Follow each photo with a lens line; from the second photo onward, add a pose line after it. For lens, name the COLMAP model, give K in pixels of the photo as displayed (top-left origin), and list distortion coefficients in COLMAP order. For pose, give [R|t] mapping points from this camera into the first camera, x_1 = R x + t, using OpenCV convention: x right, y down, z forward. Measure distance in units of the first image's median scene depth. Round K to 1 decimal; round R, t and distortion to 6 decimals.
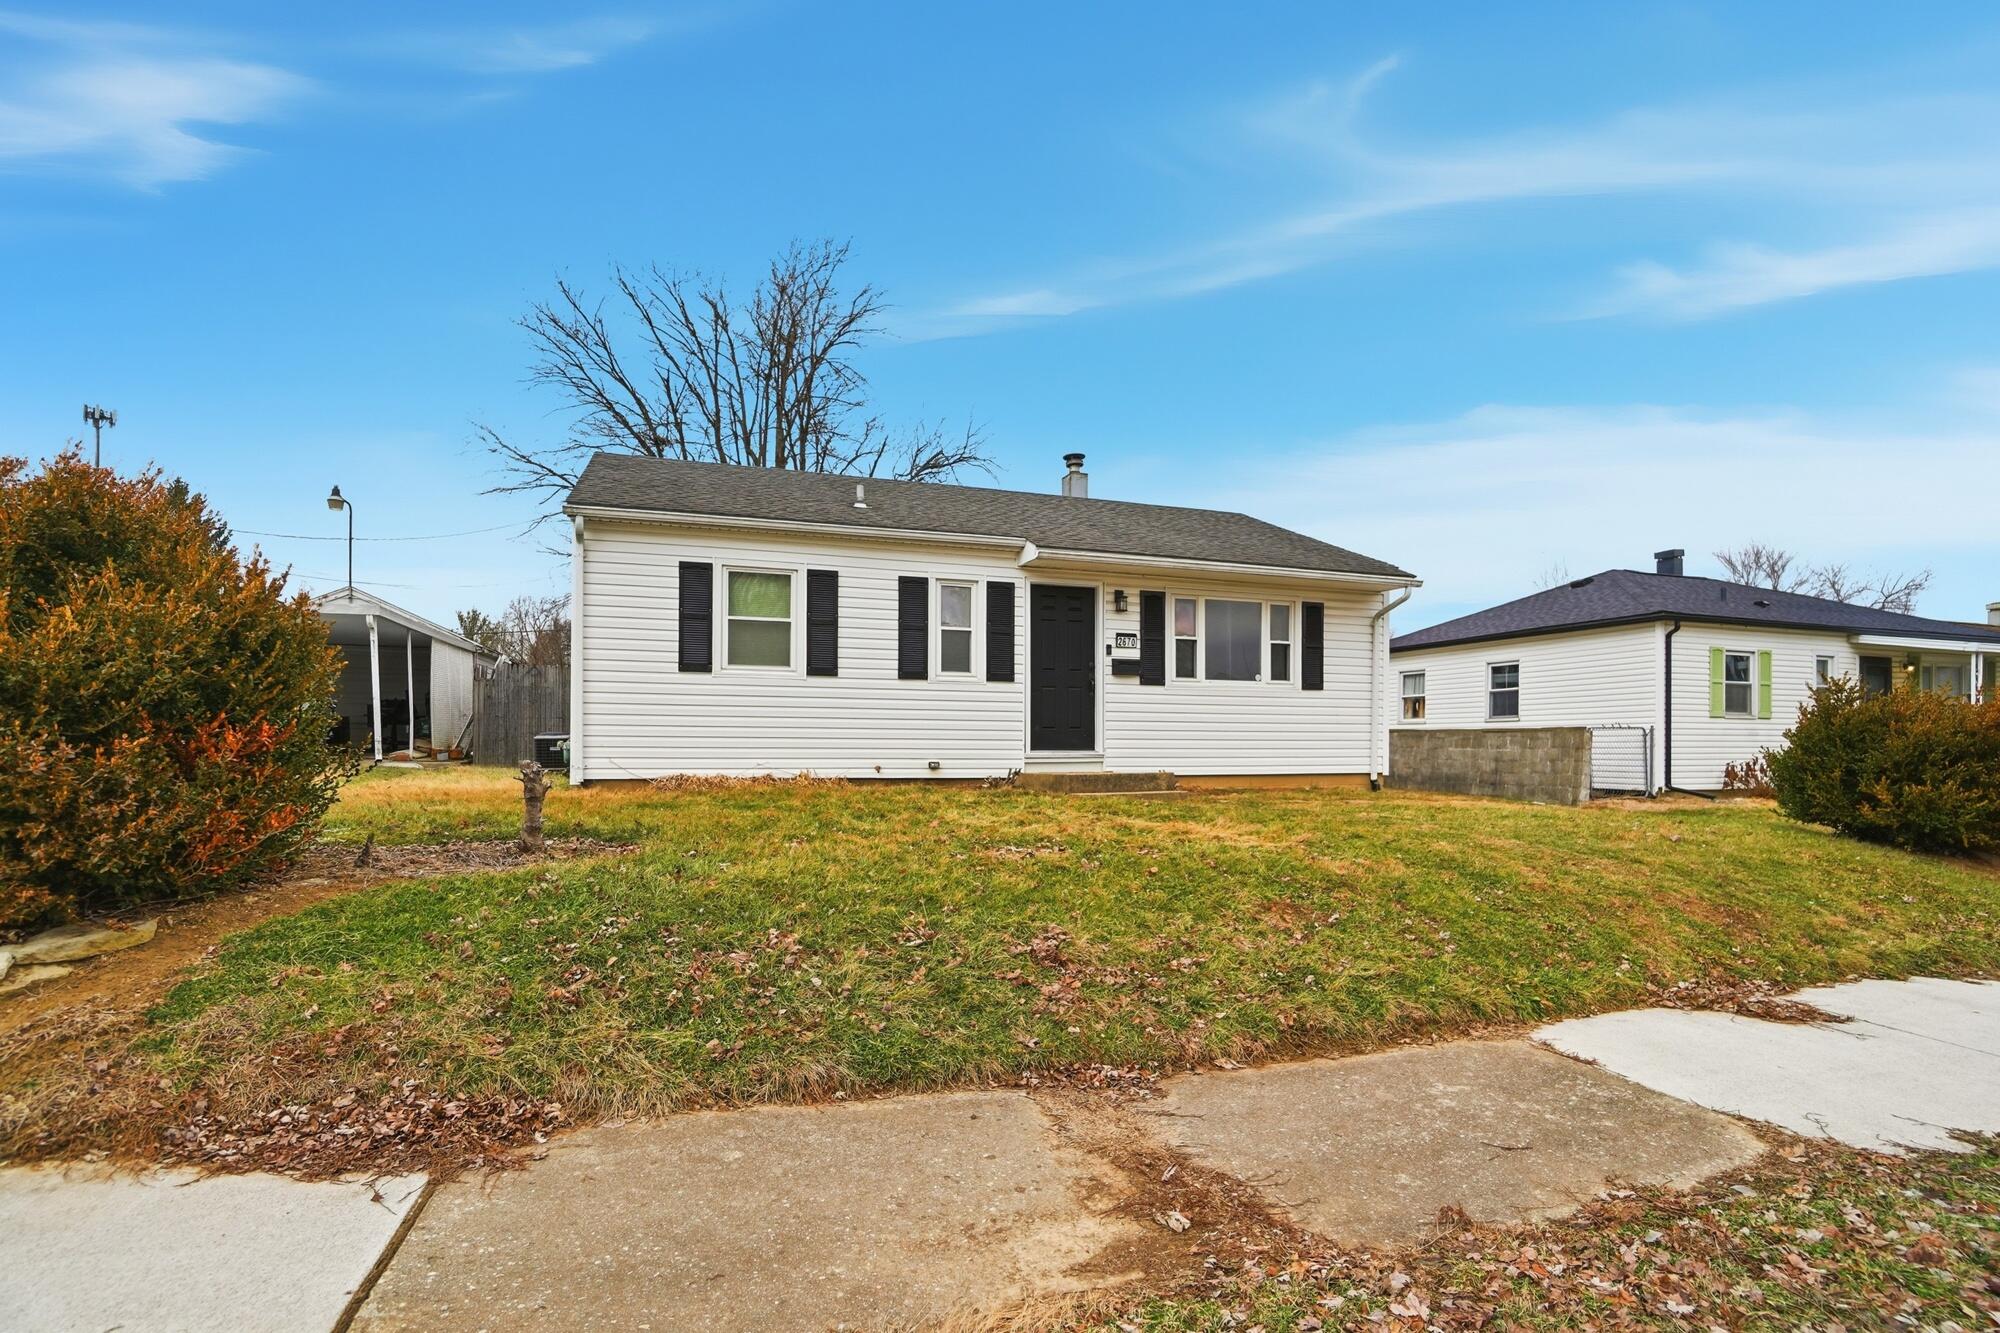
lens RADIAL K [[906.9, 0, 996.3], [0, 906.9, 645.1], [0, 0, 1]] dist [-0.059532, 0.020085]
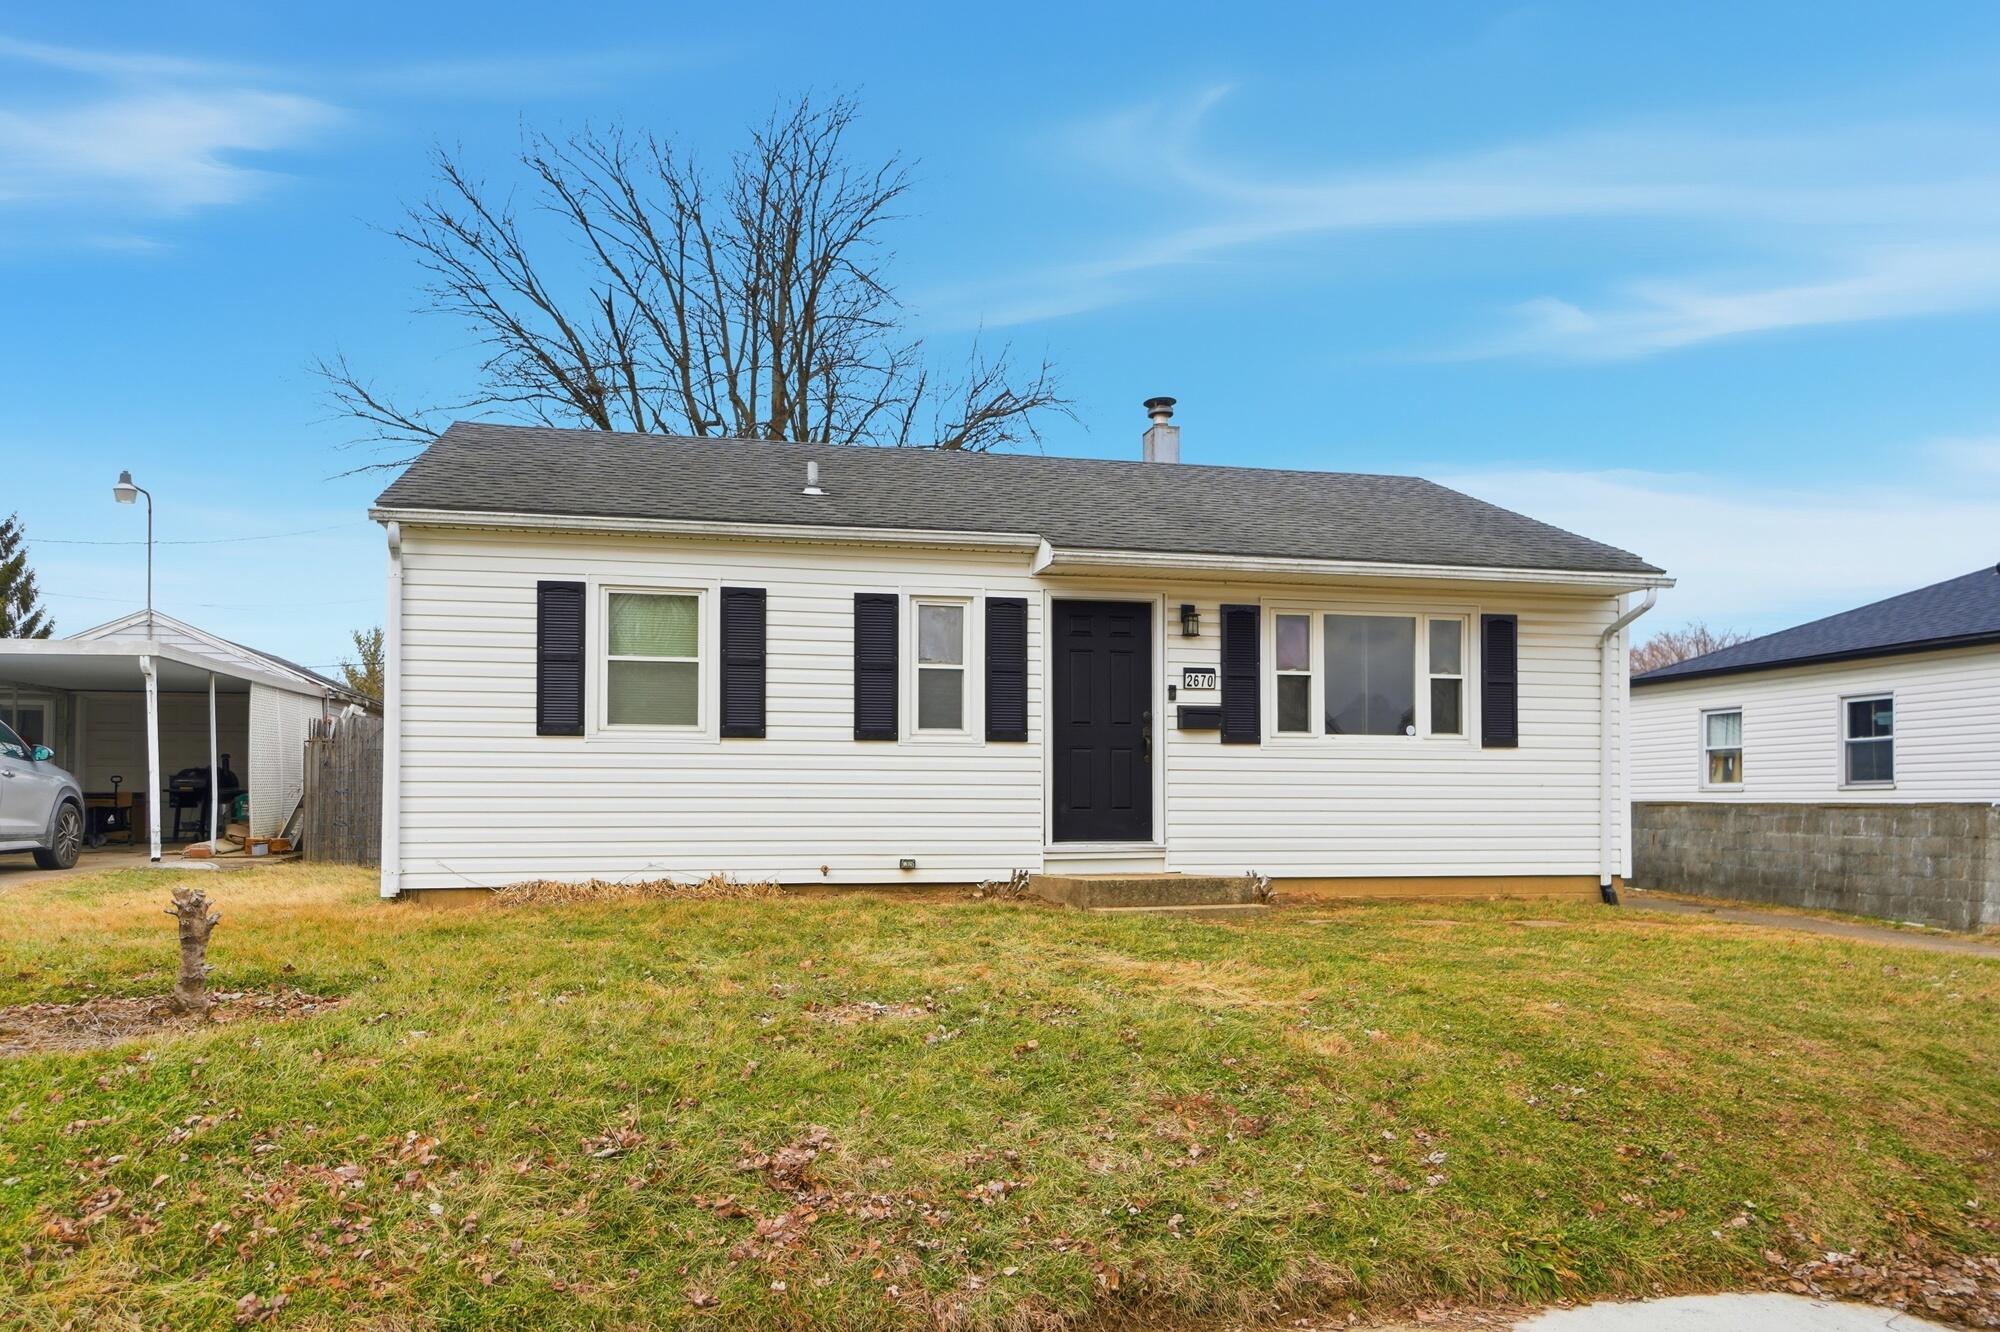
lens RADIAL K [[1334.8, 0, 1002.4], [0, 1334.8, 652.7], [0, 0, 1]] dist [0.009200, 0.018165]
pose [[0.994580, -0.014673, -0.102934, 0.107729], [0.013740, 0.999858, -0.009775, -0.018007], [0.103063, 0.008308, 0.994640, -0.014029]]
